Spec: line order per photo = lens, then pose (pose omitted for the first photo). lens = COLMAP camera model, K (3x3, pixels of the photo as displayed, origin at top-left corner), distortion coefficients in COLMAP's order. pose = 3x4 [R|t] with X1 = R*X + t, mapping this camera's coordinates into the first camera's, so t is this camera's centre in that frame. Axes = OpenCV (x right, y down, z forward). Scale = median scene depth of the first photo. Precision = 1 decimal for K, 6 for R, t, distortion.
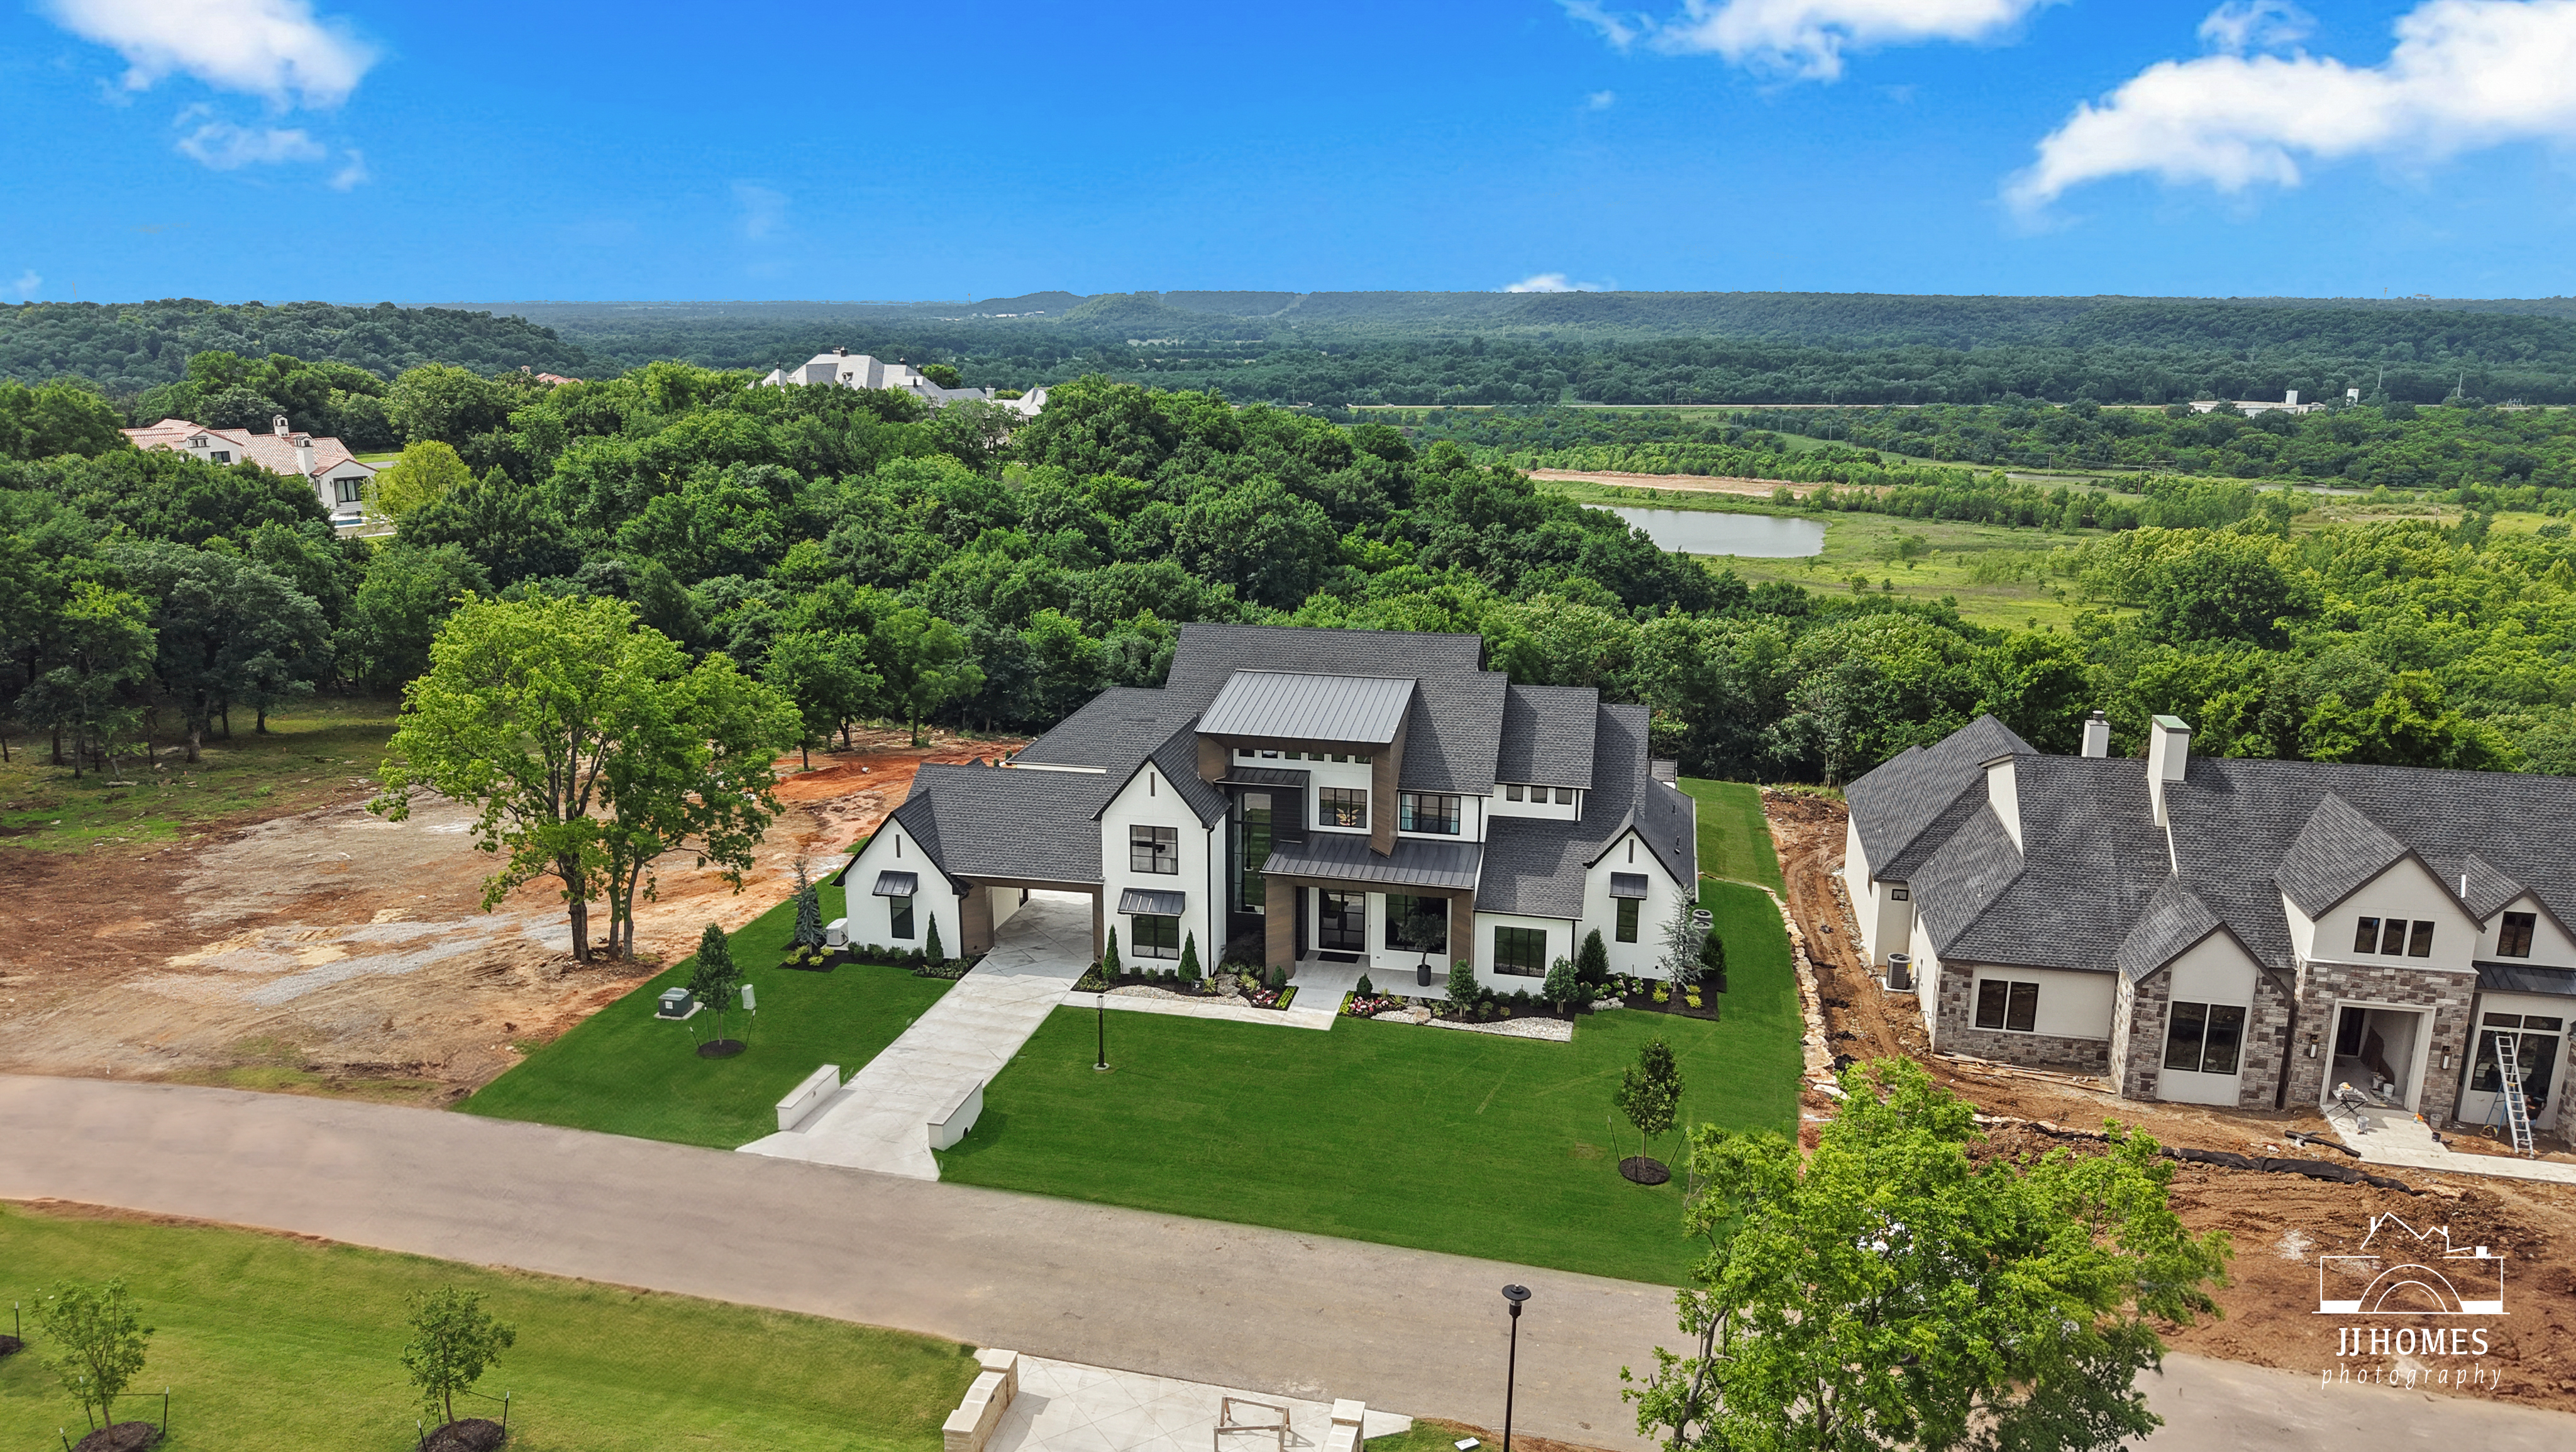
lens RADIAL K [[1749.8, 0, 1279.0], [0, 1749.8, 724.9], [0, 0, 1]] dist [0.005711, -0.003705]
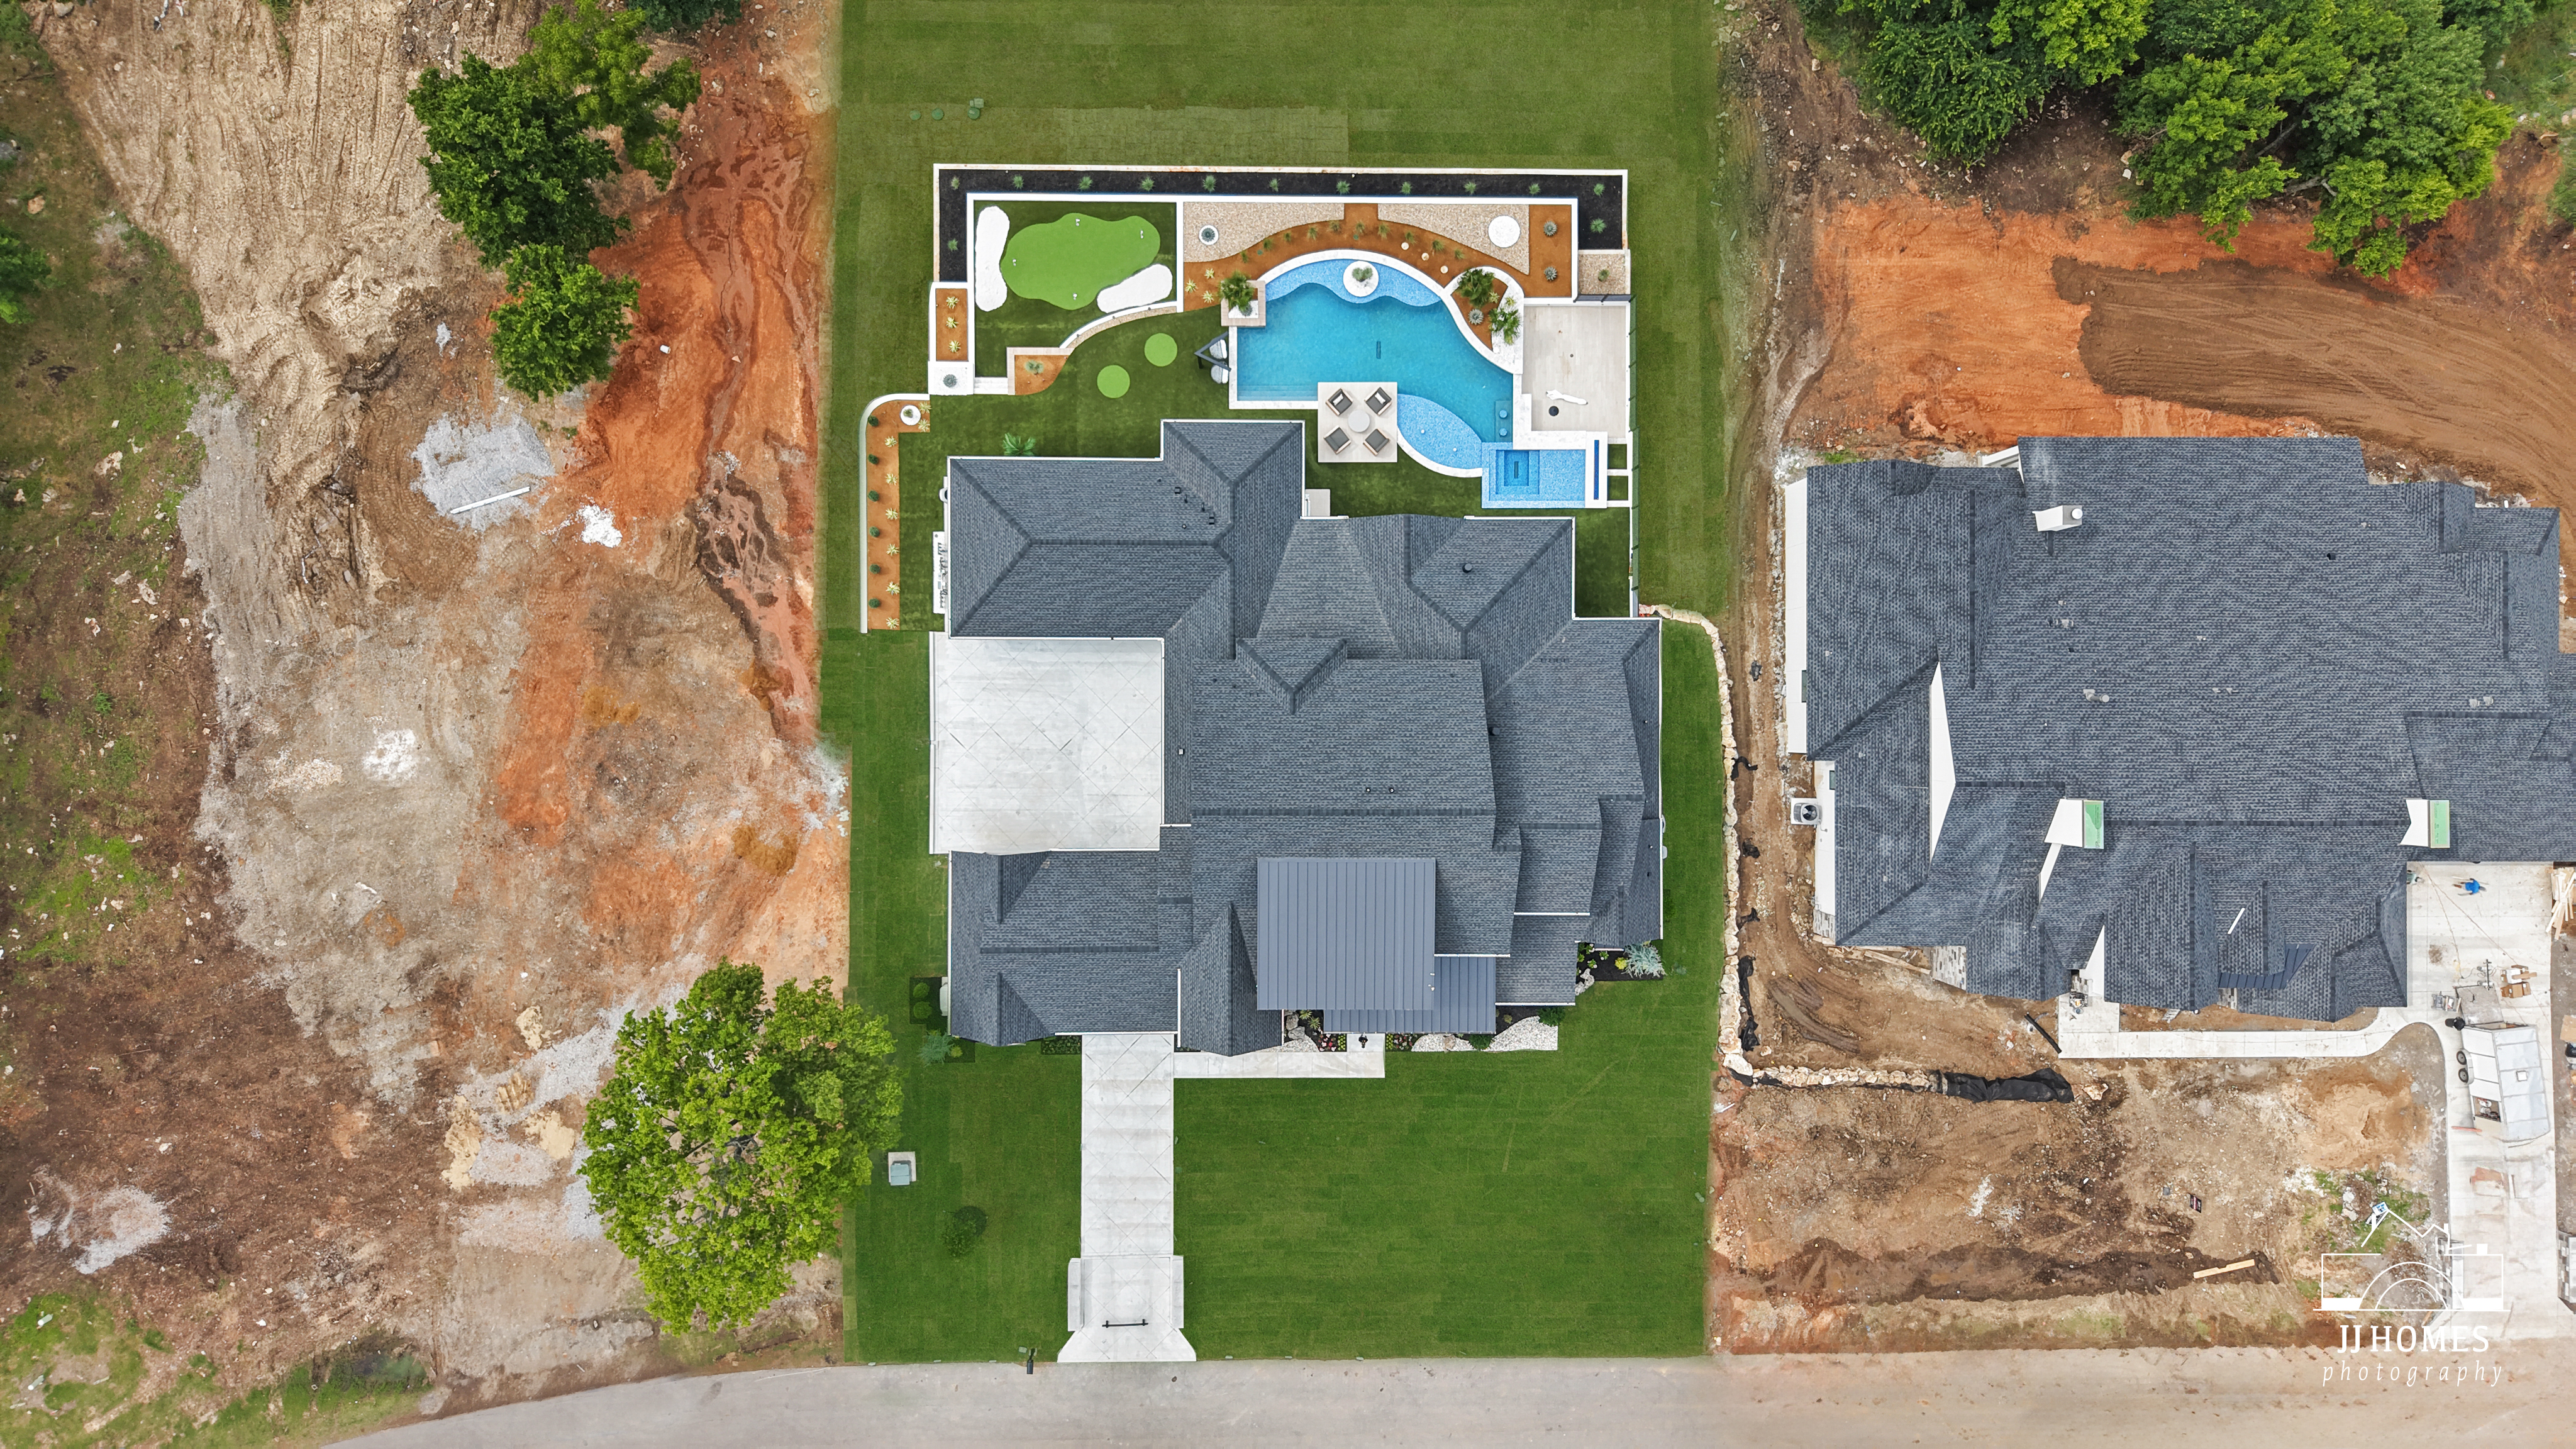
lens RADIAL K [[1722.7, 0, 1282.1], [0, 1722.7, 764.0], [0, 0, 1]] dist [0.039982, -0.056263]
pose [[0.974240, -0.225111, 0.013475, -0.011516], [0.039098, 0.227454, 0.973004, -1.084463], [-0.222099, -0.947412, 0.230397, 0.857465]]
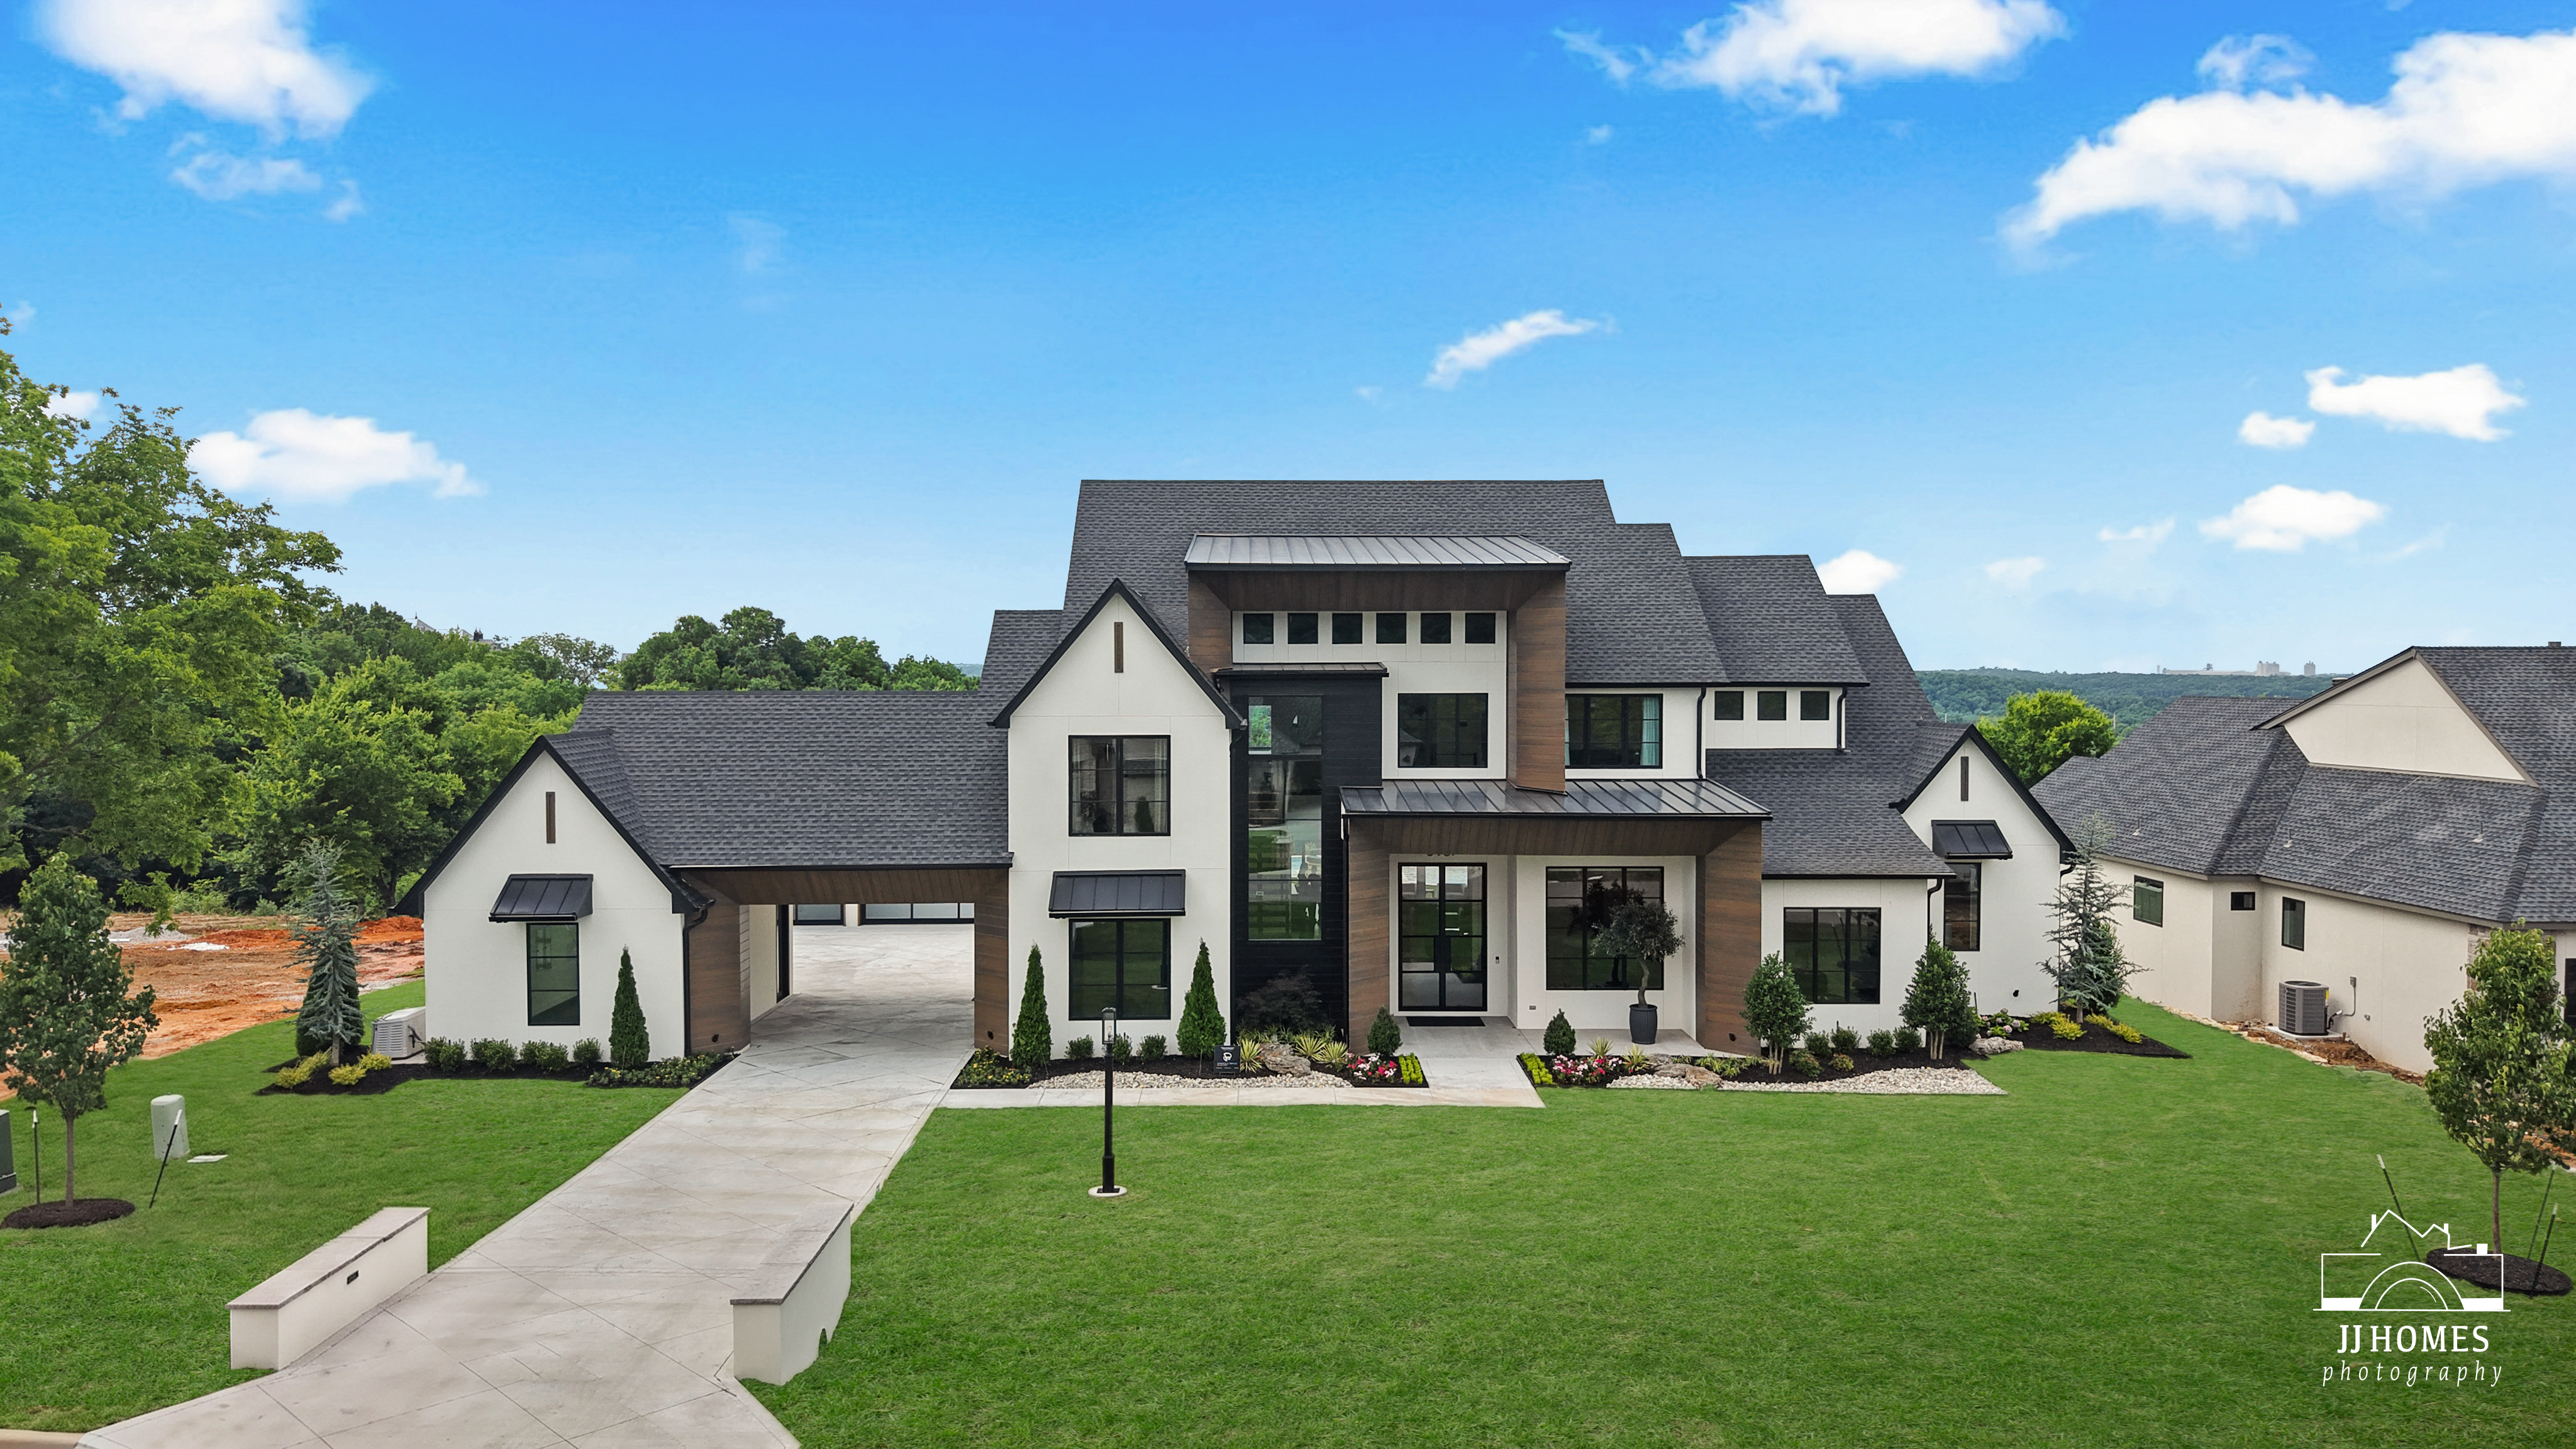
lens RADIAL K [[1748.1, 0, 1288.5], [0, 1748.1, 724.6], [0, 0, 1]] dist [-0.005050, -0.004639]
pose [[0.969617, -0.007327, 0.244520, -0.139752], [0.058757, 0.977266, -0.203712, 0.151409], [-0.237468, 0.211890, 0.948004, 0.502155]]
